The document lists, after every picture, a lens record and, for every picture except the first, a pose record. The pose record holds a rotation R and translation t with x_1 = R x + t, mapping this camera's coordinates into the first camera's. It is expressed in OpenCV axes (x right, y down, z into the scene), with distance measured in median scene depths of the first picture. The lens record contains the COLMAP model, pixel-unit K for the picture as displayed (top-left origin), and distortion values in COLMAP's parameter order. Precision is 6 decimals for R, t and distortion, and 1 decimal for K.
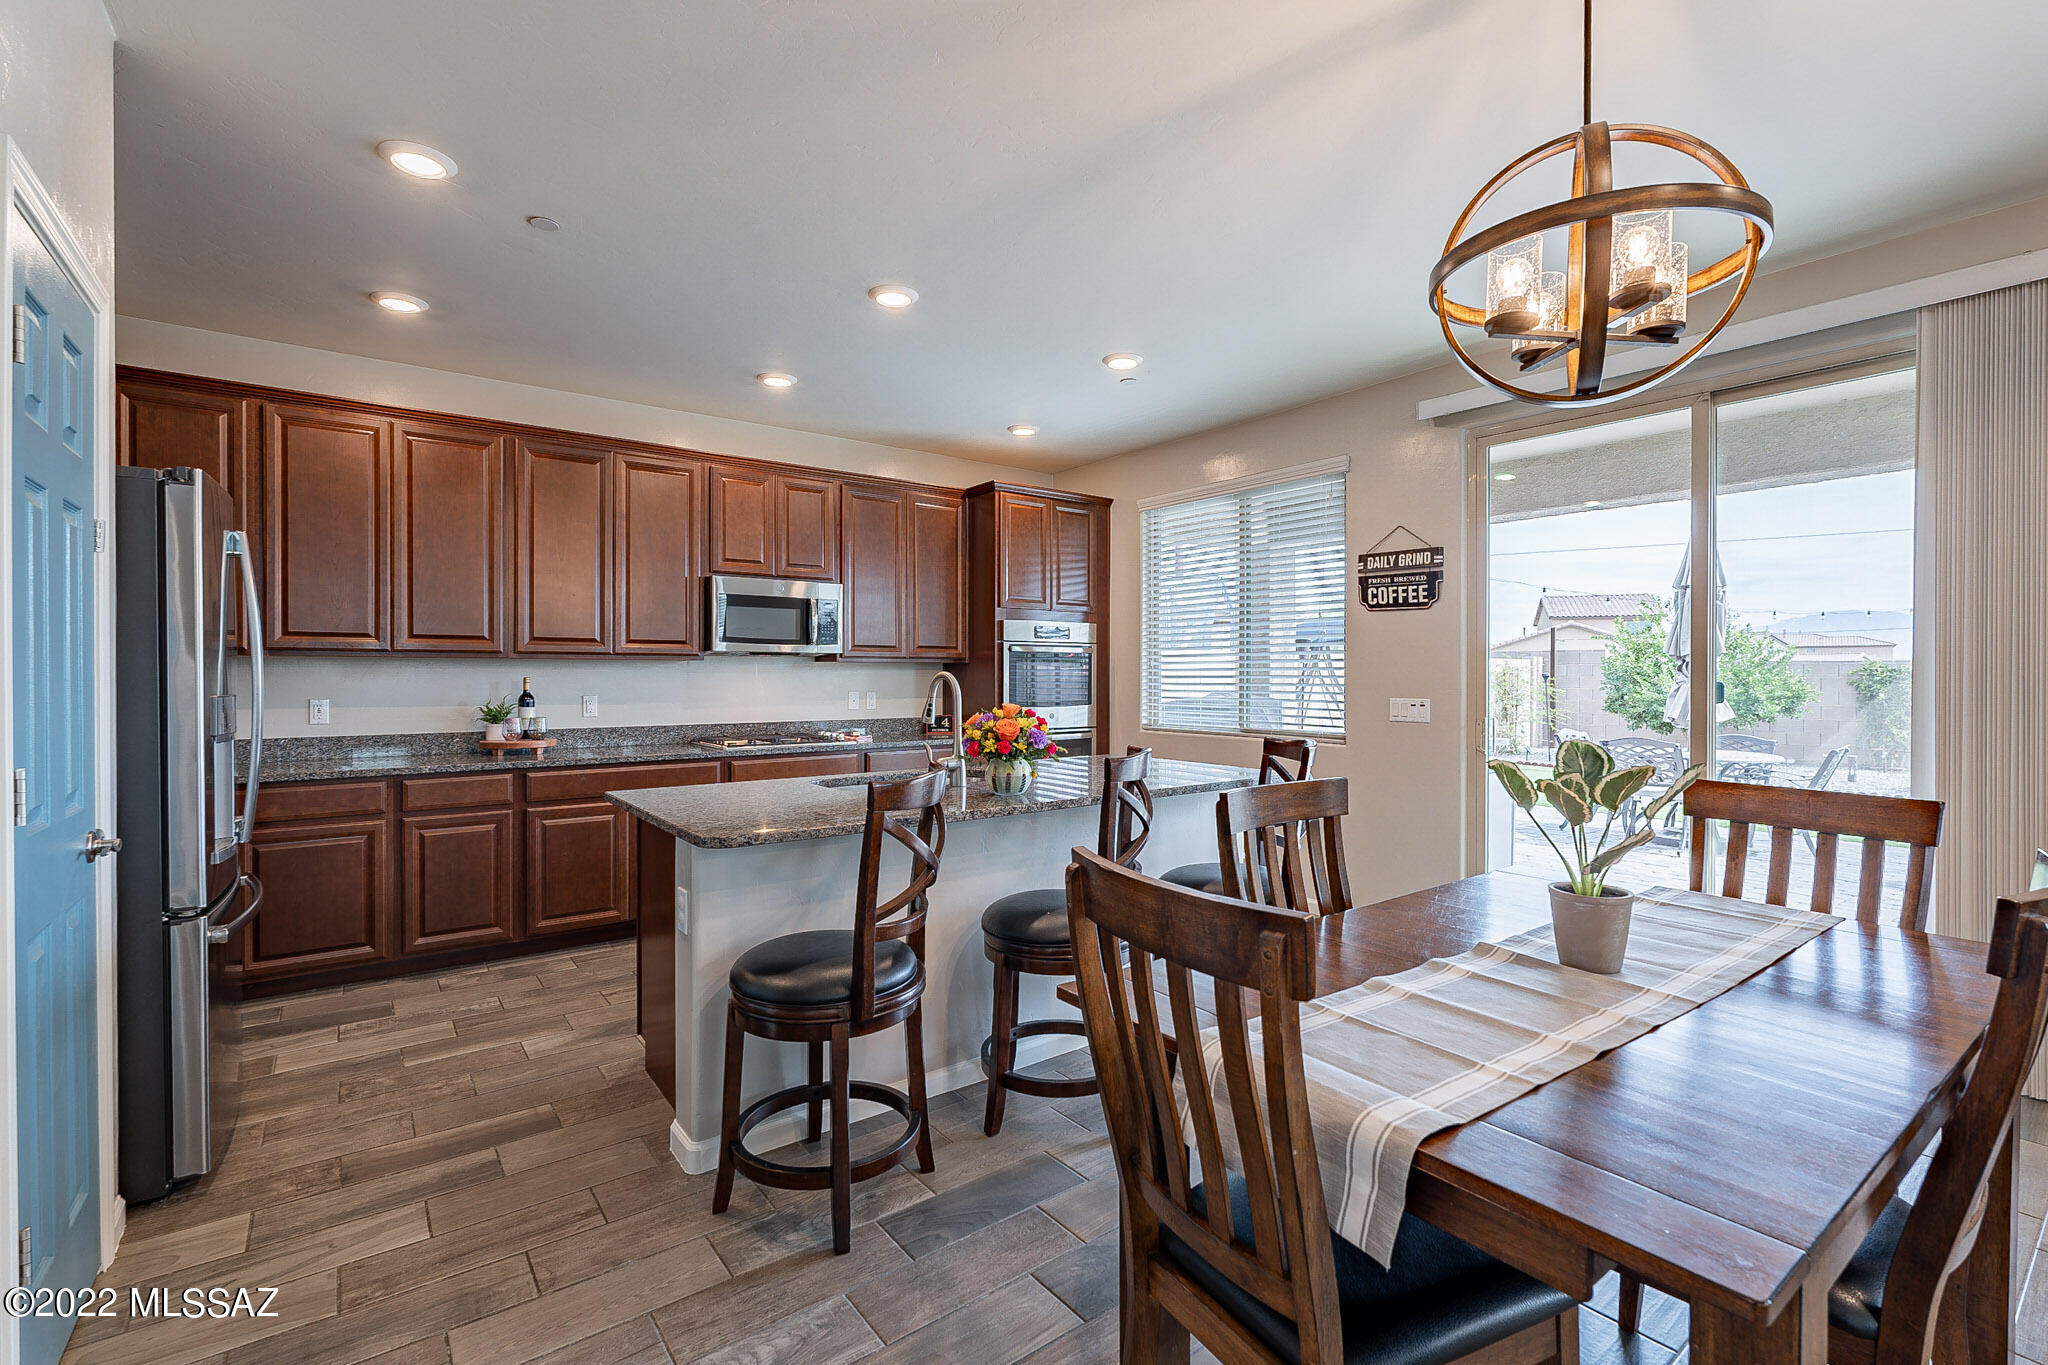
lens RADIAL K [[900.2, 0, 1015.9], [0, 900.2, 680.9], [0, 0, 1]] dist [-0.002909, -0.000574]
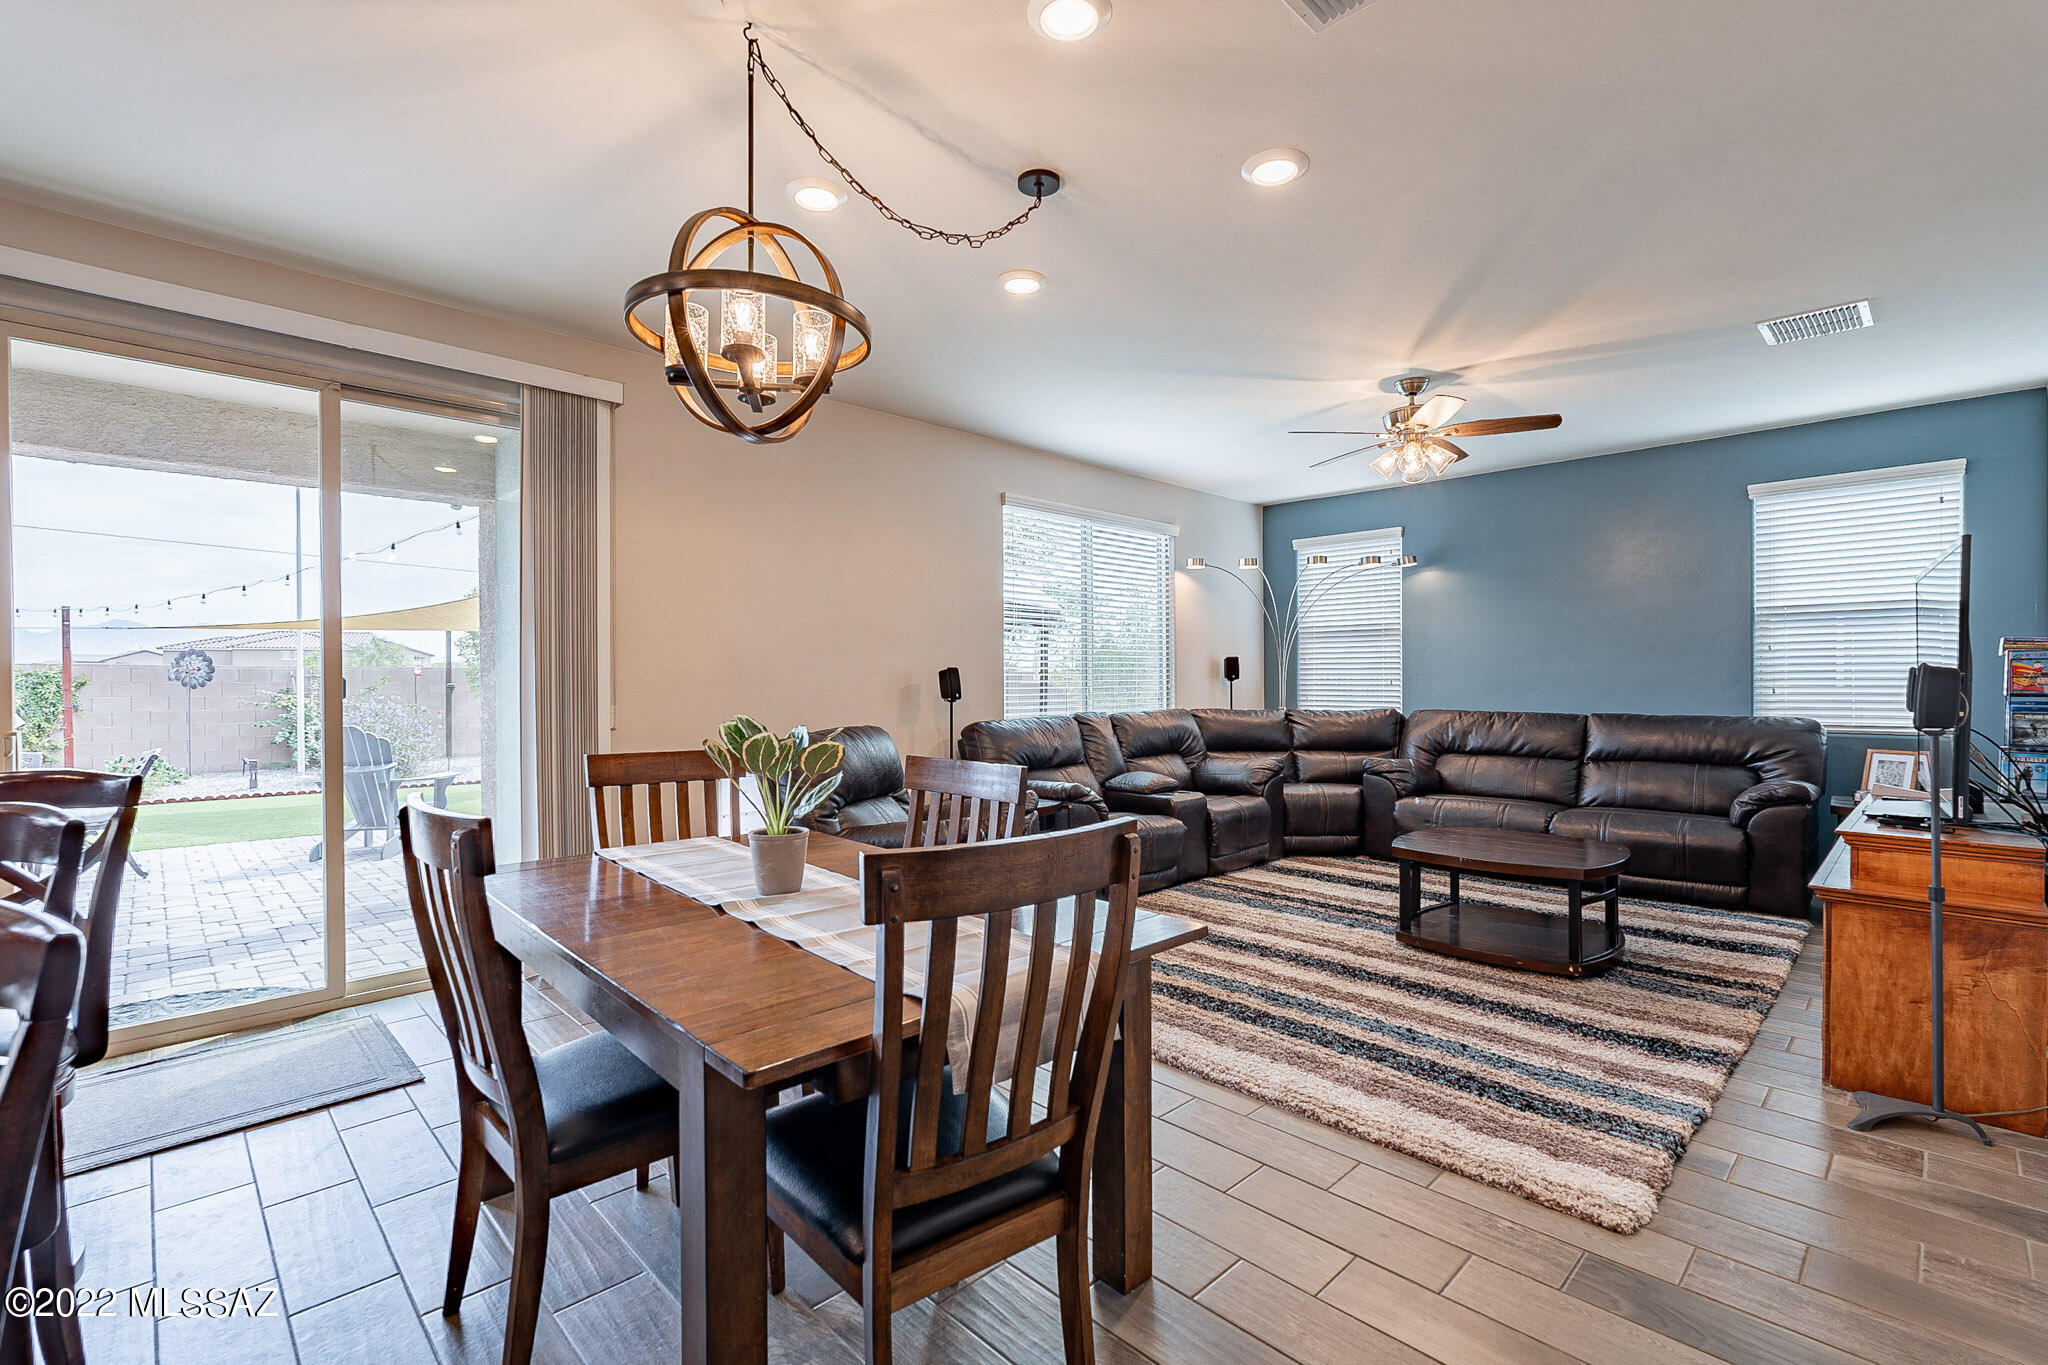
lens RADIAL K [[911.1, 0, 1025.5], [0, 911.1, 689.1], [0, 0, 1]] dist [-0.001733, 0.000890]
pose [[-0.131380, -0.011140, 0.991270, -0.244415], [0.012171, 0.999843, 0.012849, 0.007505], [-0.991257, 0.013753, -0.131224, 0.300101]]
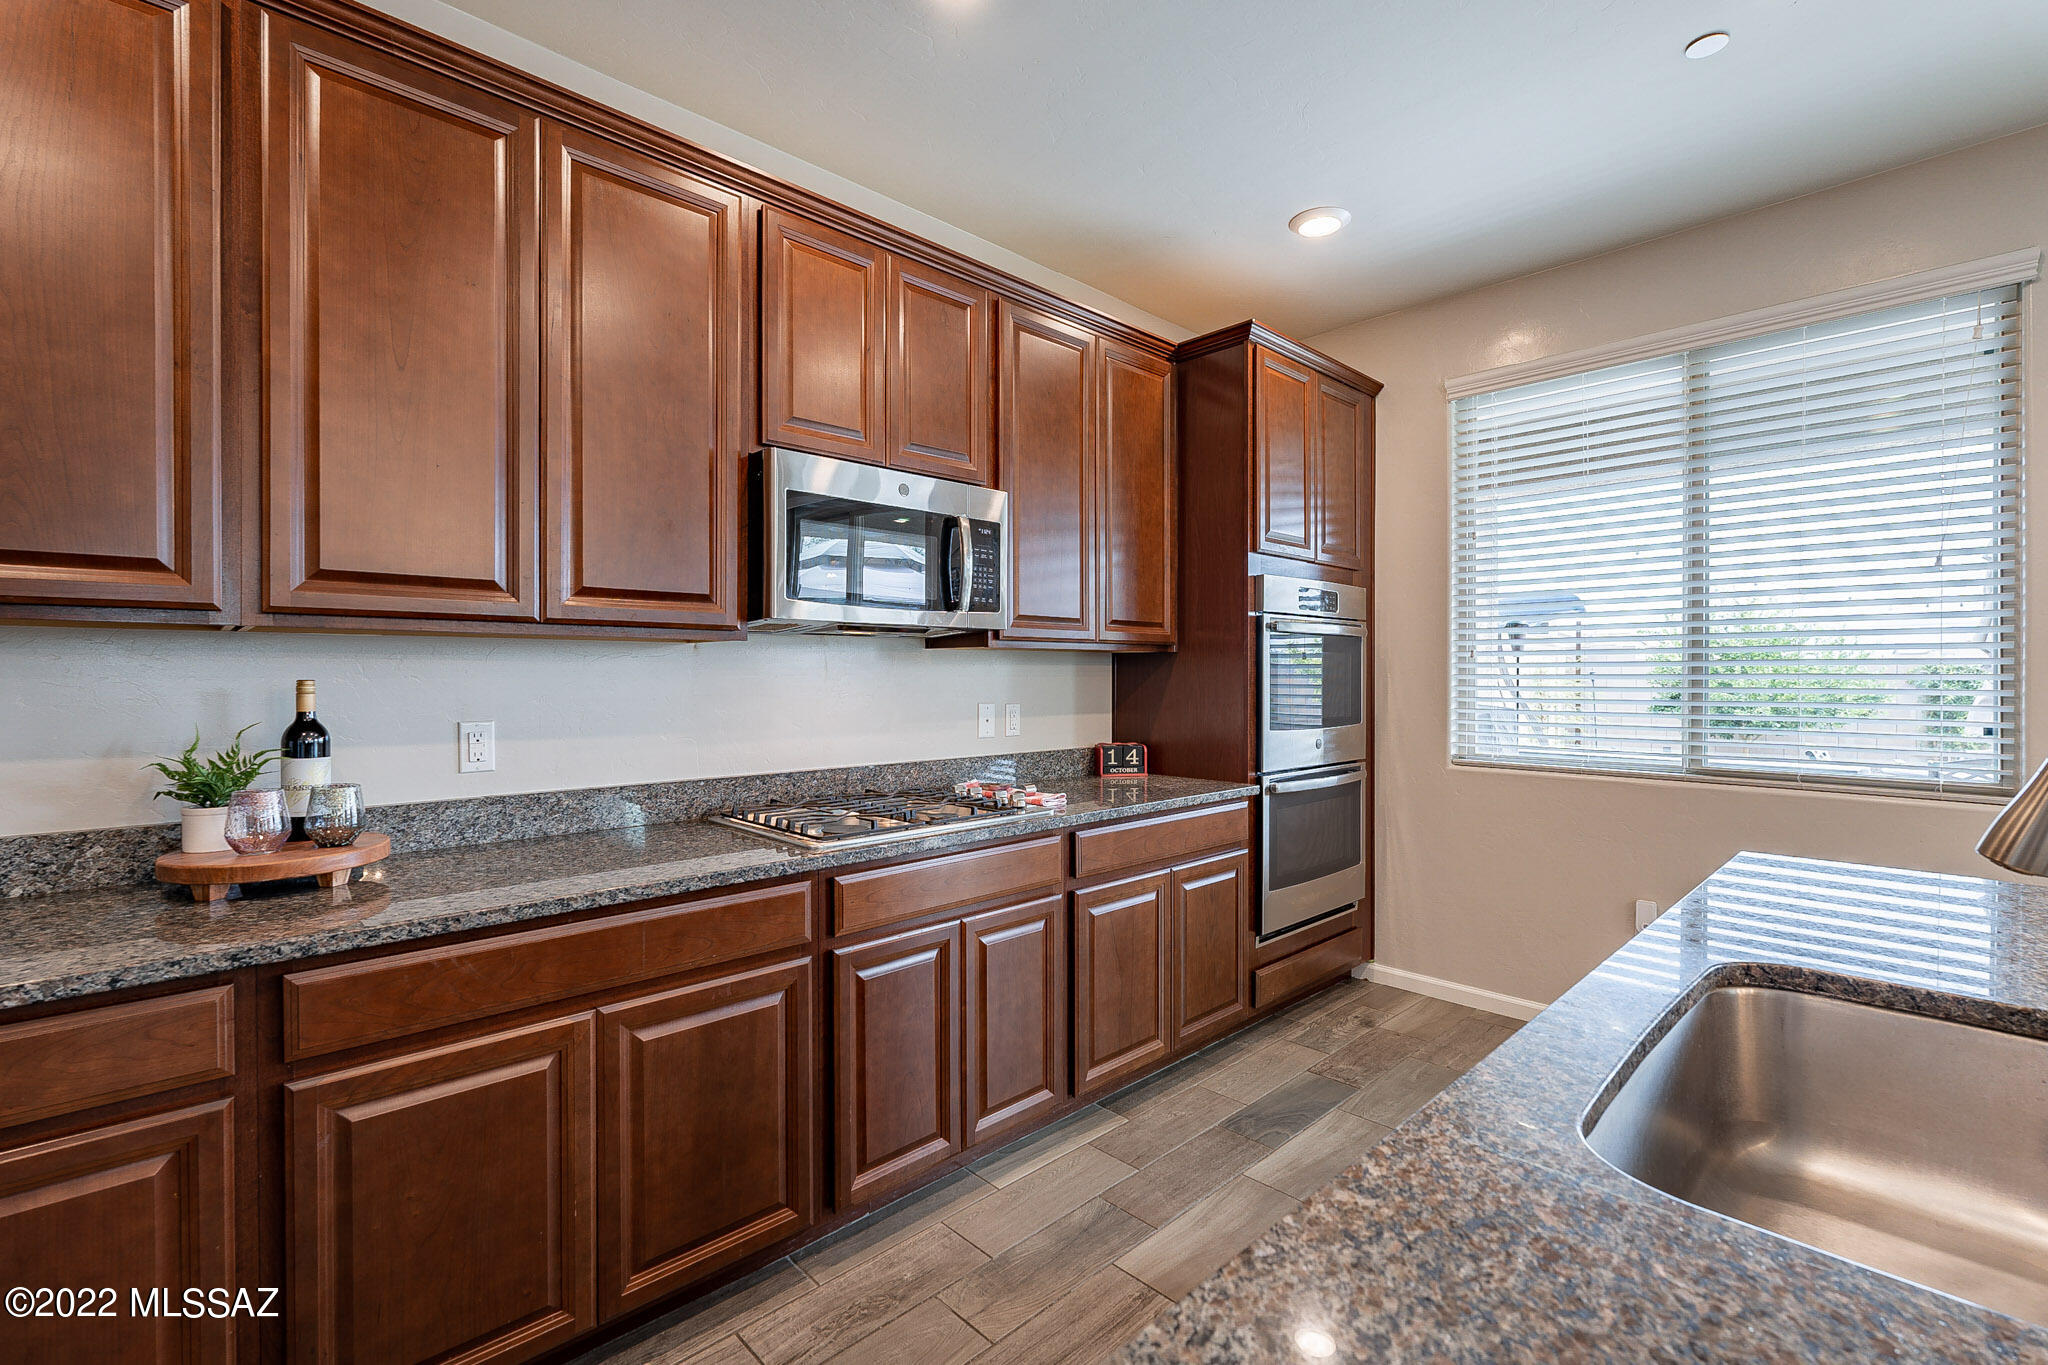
lens RADIAL K [[900.2, 0, 1015.9], [0, 900.2, 680.9], [0, 0, 1]] dist [-0.002909, -0.000574]
pose [[0.992710, -0.001264, 0.120525, -0.289272], [0.001082, 0.999998, 0.001575, -0.003748], [-0.120526, -0.001433, 0.992709, 0.583204]]
